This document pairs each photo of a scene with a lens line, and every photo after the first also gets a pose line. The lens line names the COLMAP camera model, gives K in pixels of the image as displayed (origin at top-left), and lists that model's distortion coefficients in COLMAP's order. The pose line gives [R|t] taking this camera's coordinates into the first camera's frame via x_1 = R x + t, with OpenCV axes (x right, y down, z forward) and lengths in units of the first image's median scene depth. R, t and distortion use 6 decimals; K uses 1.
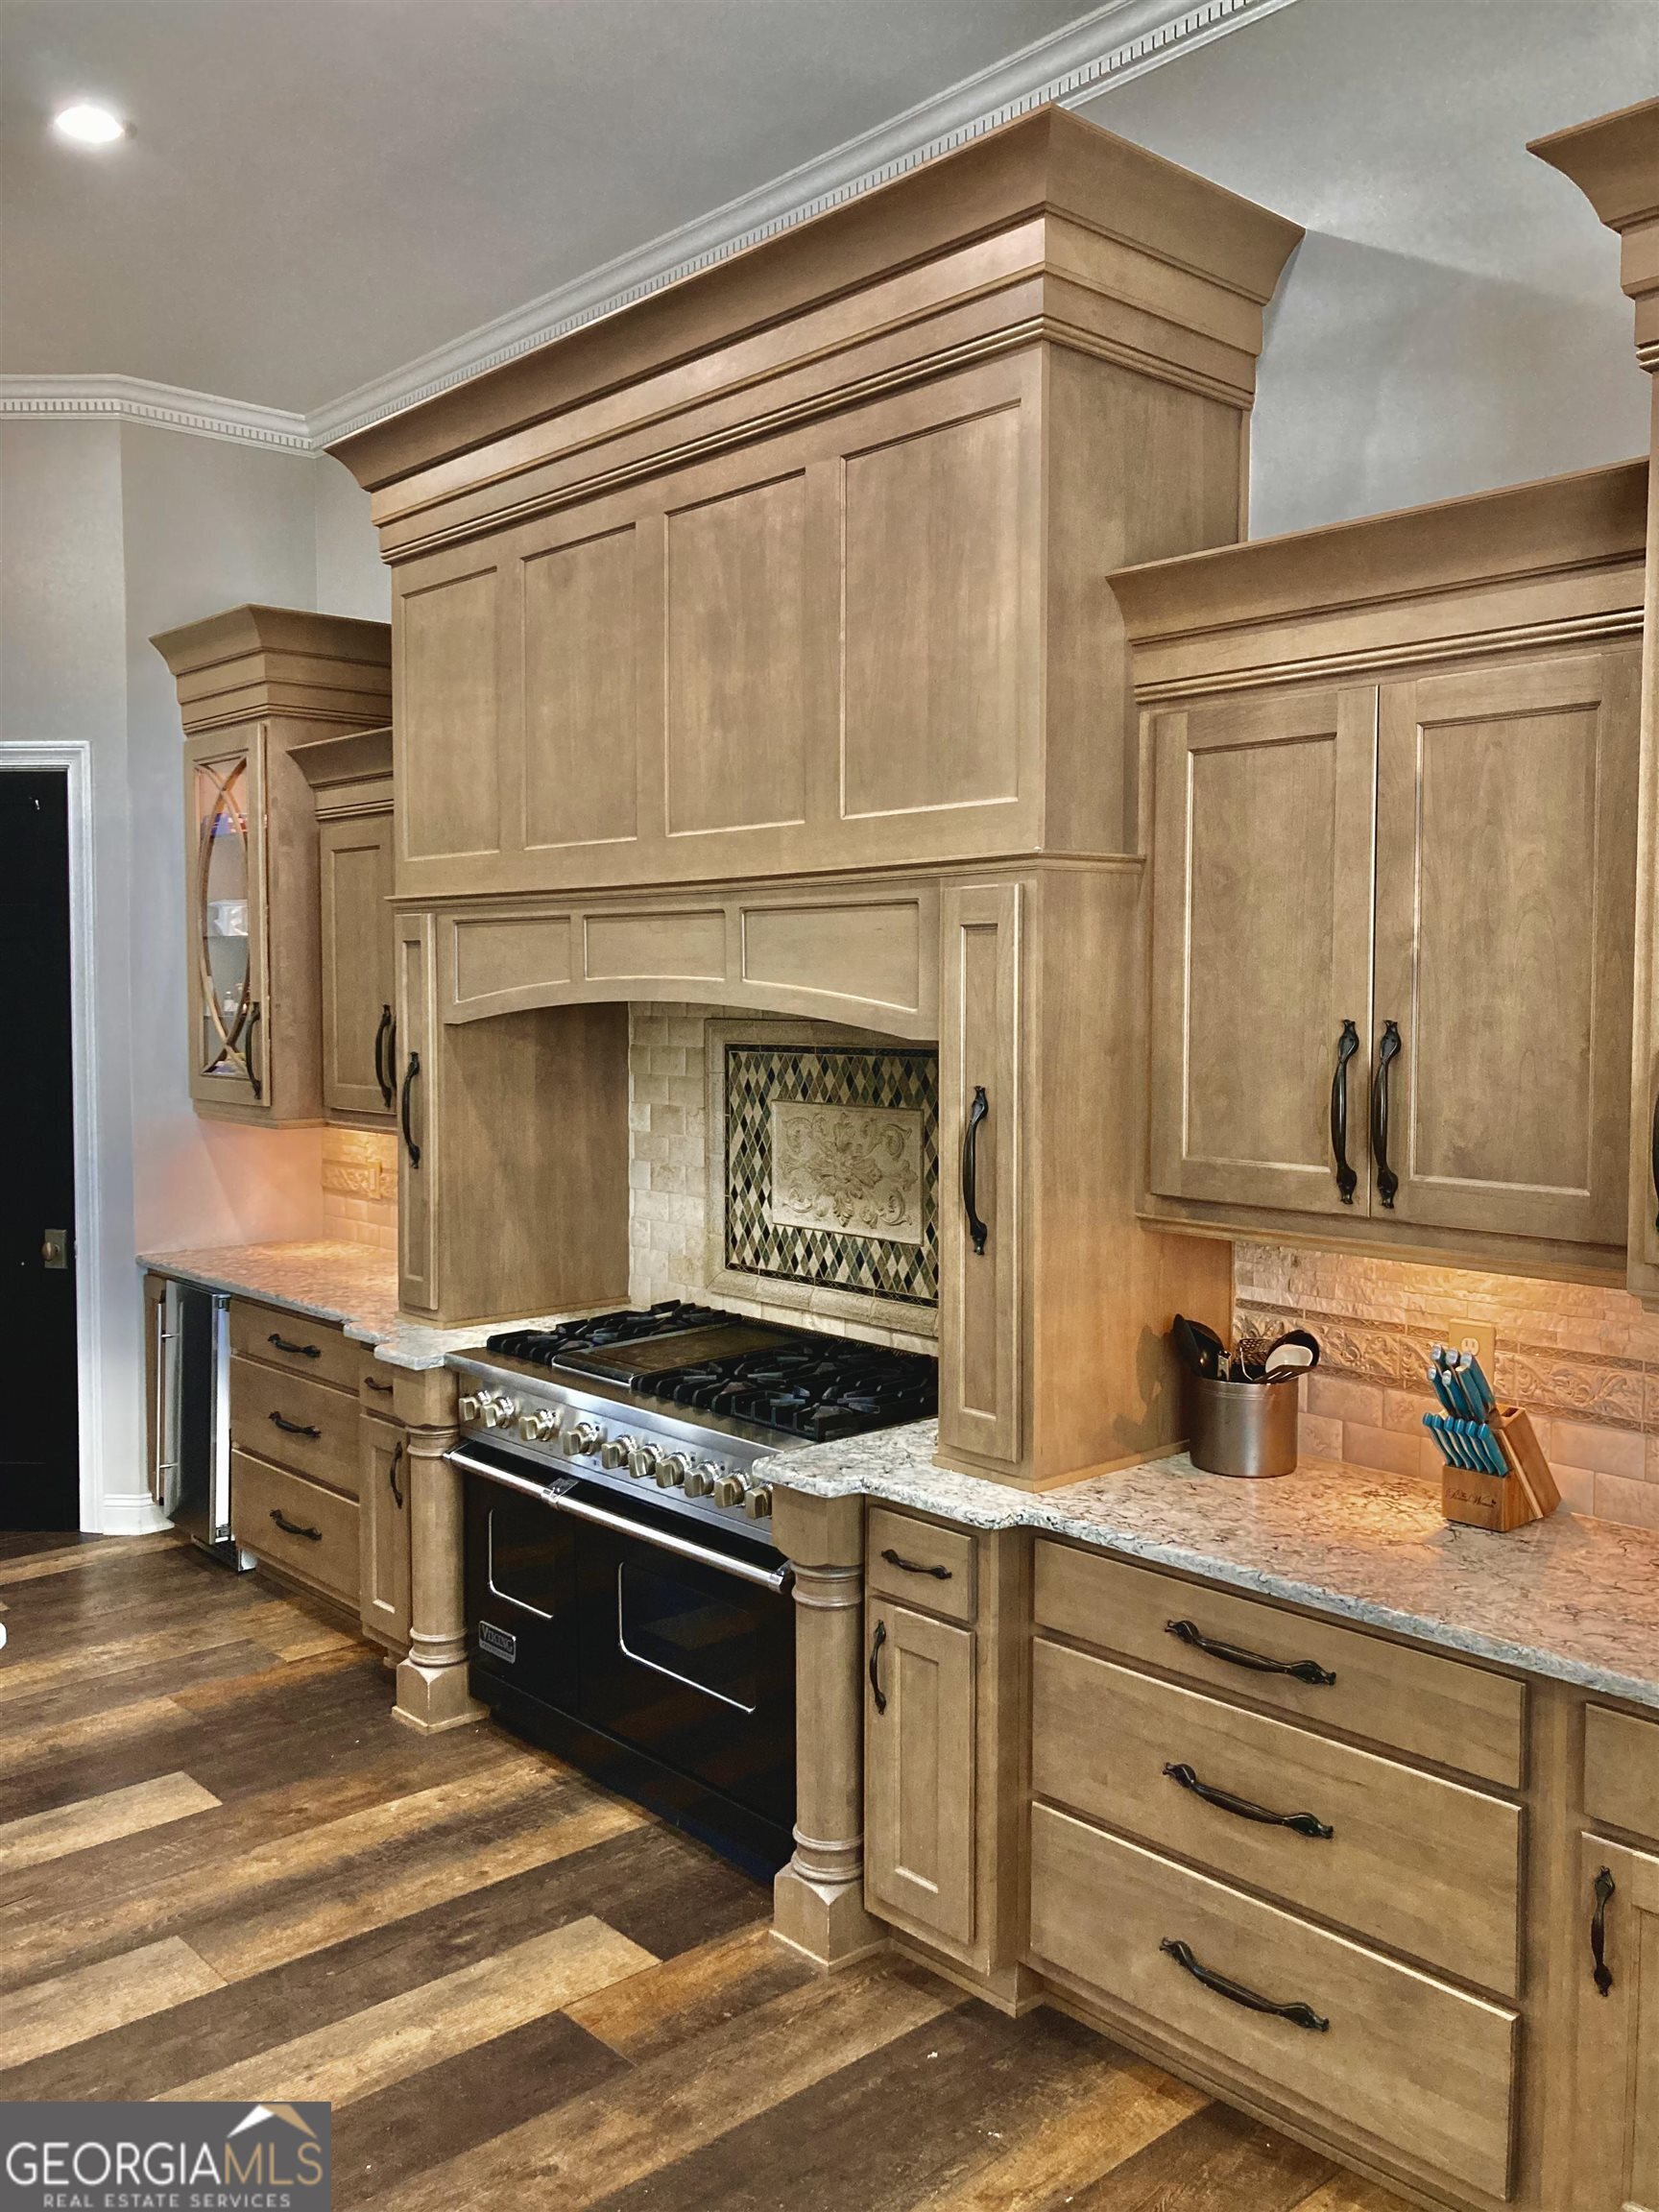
lens RADIAL K [[1816.5, 0, 814.9], [0, 1816.5, 1091.7], [0, 0, 1]] dist [0.044893, -0.051026]
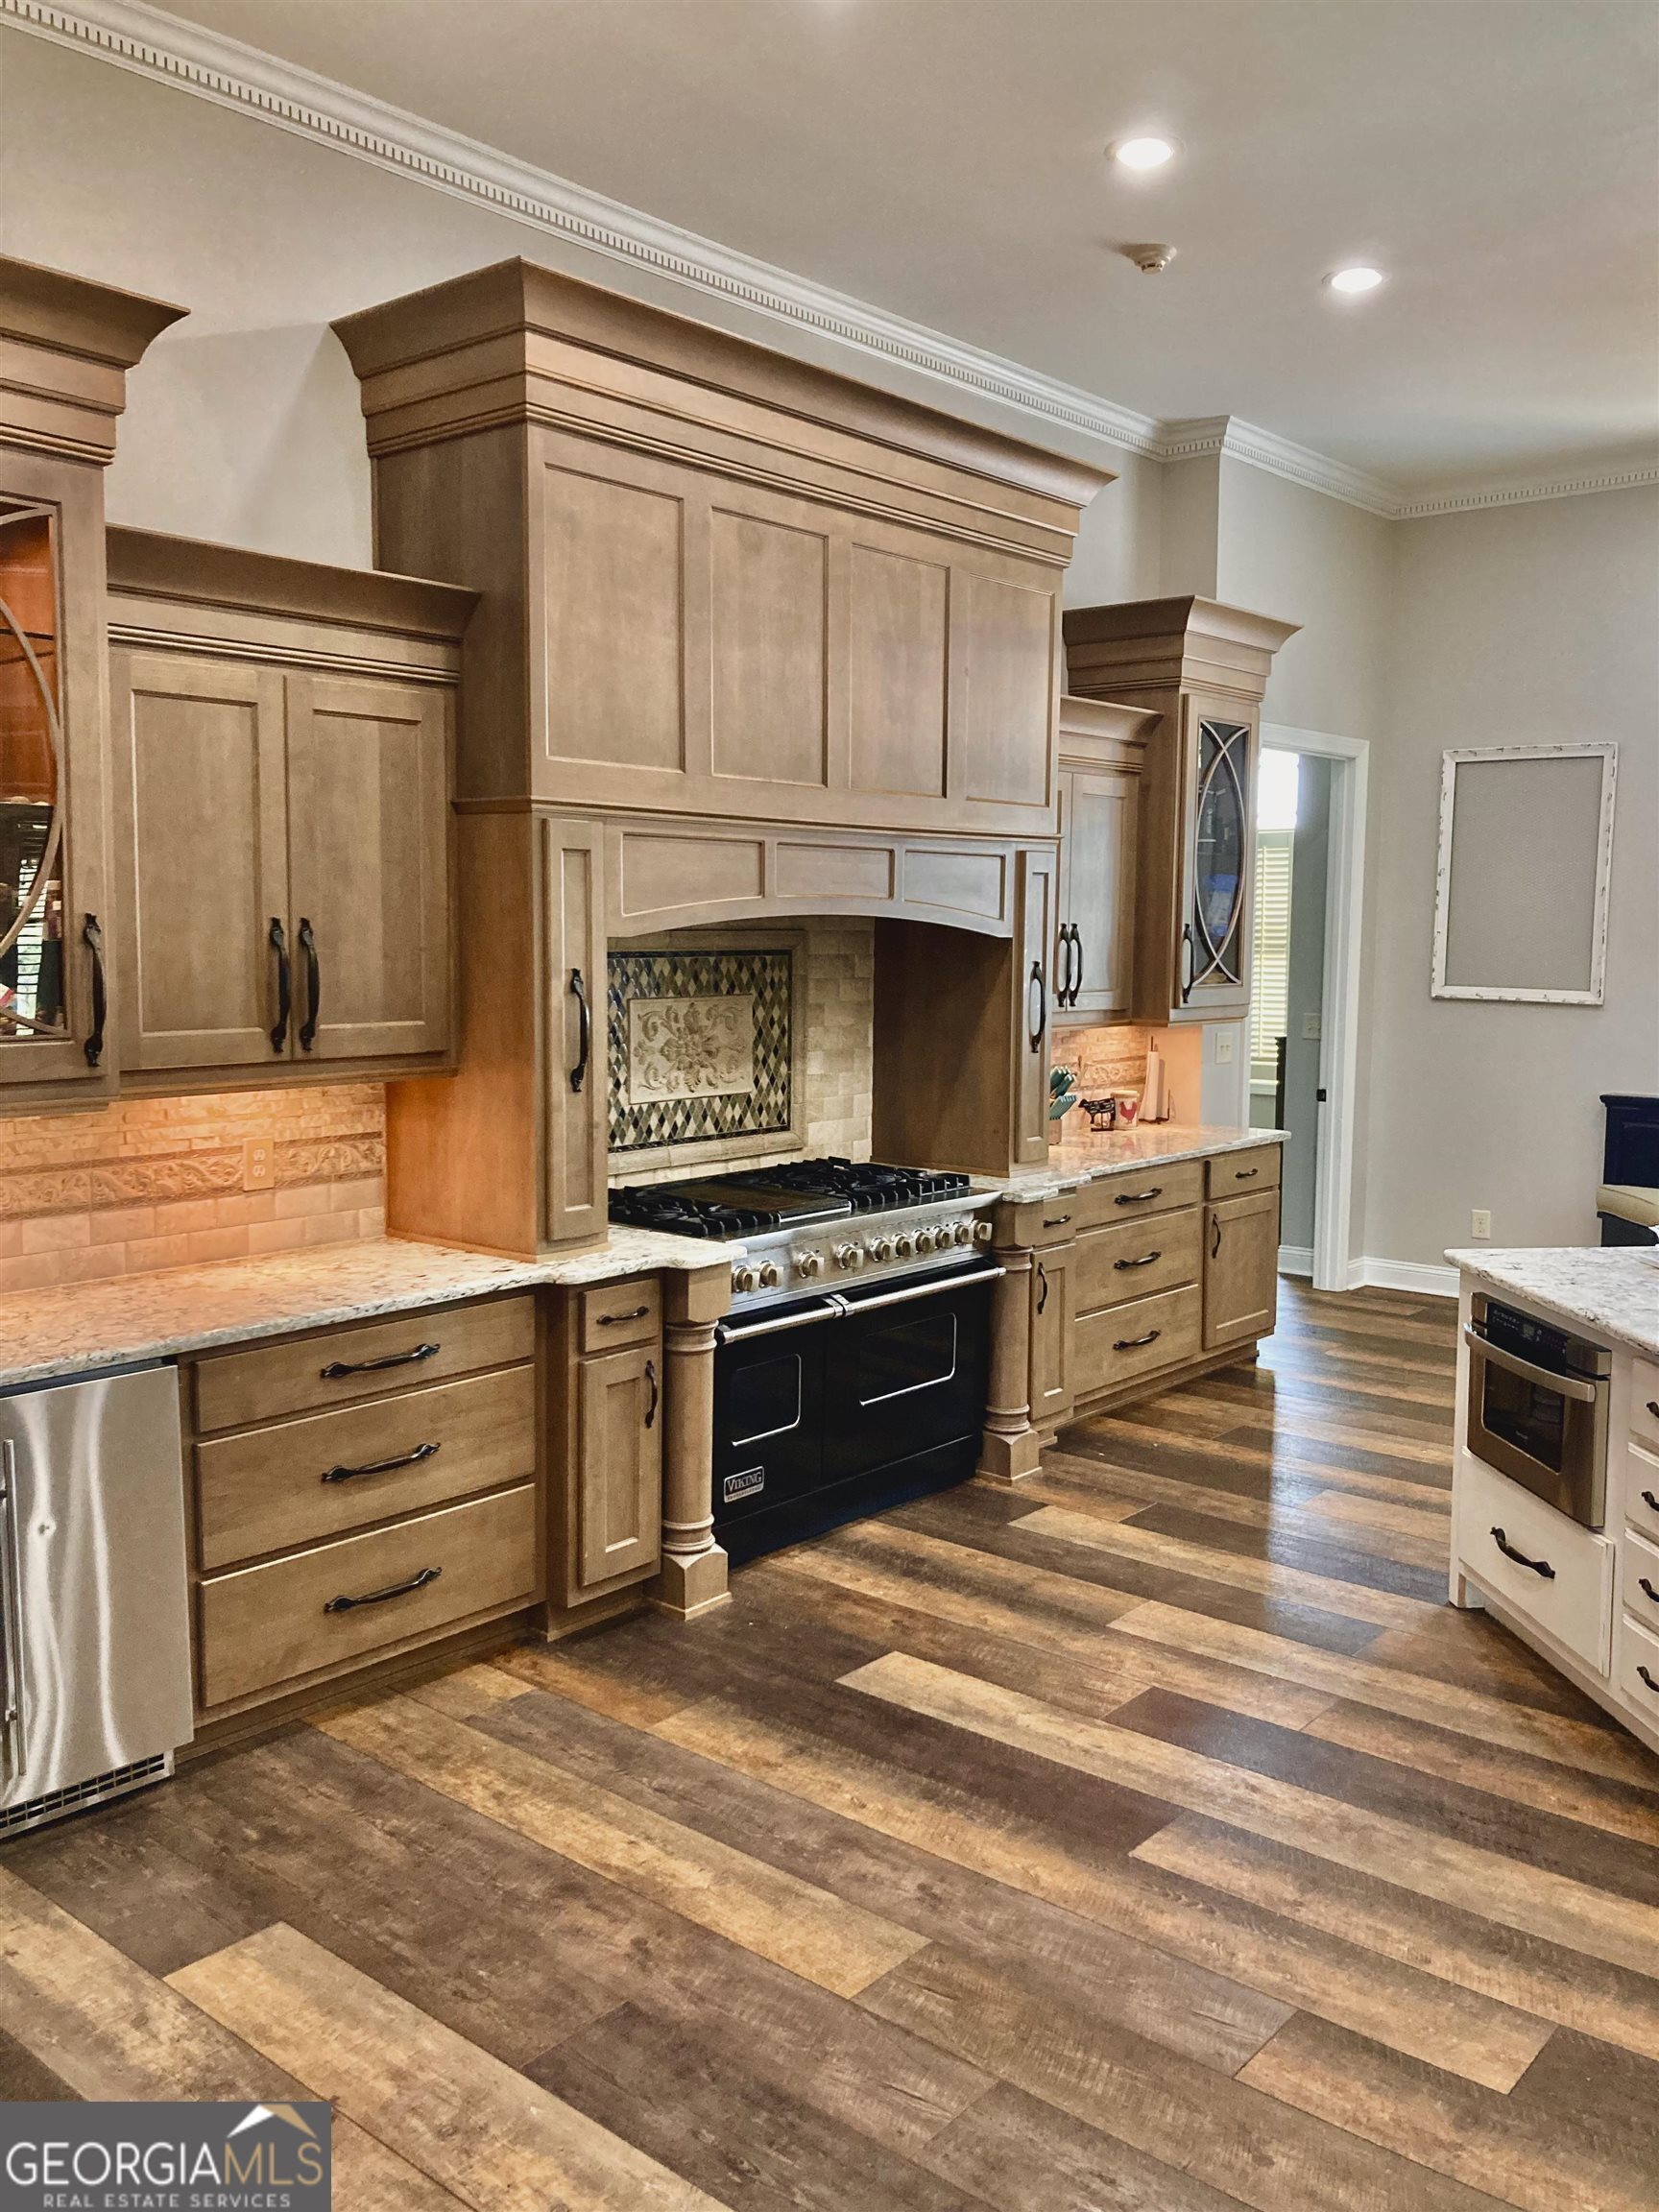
lens RADIAL K [[1816.5, 0, 824.6], [0, 1816.5, 1108.6], [0, 0, 1]] dist [0.044893, -0.051026]
pose [[-0.134754, -0.103408, 0.985468, -1.264037], [0.051378, 0.992473, 0.111168, -0.051721], [-0.989546, 0.065612, -0.128427, 1.081380]]
